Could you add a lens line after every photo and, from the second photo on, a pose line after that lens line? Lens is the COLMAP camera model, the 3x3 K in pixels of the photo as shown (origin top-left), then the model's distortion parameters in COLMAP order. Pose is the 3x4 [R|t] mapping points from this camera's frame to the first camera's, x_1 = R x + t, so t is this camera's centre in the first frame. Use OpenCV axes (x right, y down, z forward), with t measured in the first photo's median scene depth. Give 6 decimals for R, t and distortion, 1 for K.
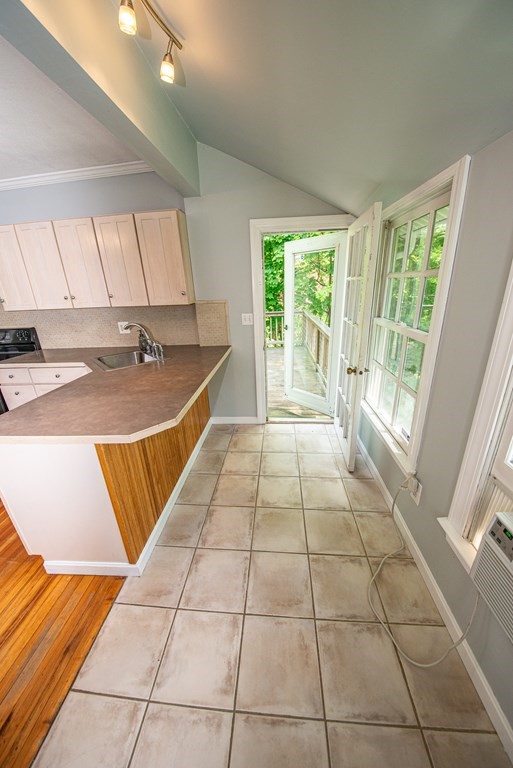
lens RADIAL K [[271.1, 0, 254.4], [0, 271.1, 381.2], [0, 0, 1]] dist [-0.015453, -0.000085]
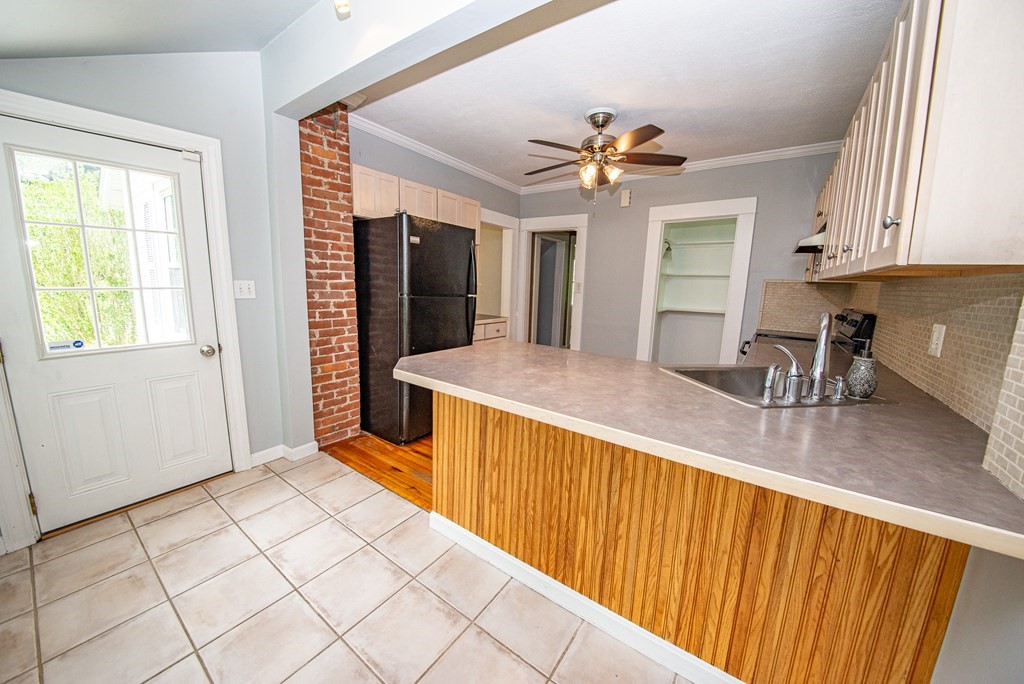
lens RADIAL K [[361.5, 0, 519.6], [0, 361.5, 339.5], [0, 0, 1]] dist [-0.015453, -0.000085]
pose [[-0.503039, 0.156787, -0.849923, 0.374537], [-0.299099, 0.891058, 0.341402, -0.380838], [0.810858, 0.425949, -0.401343, 1.406418]]
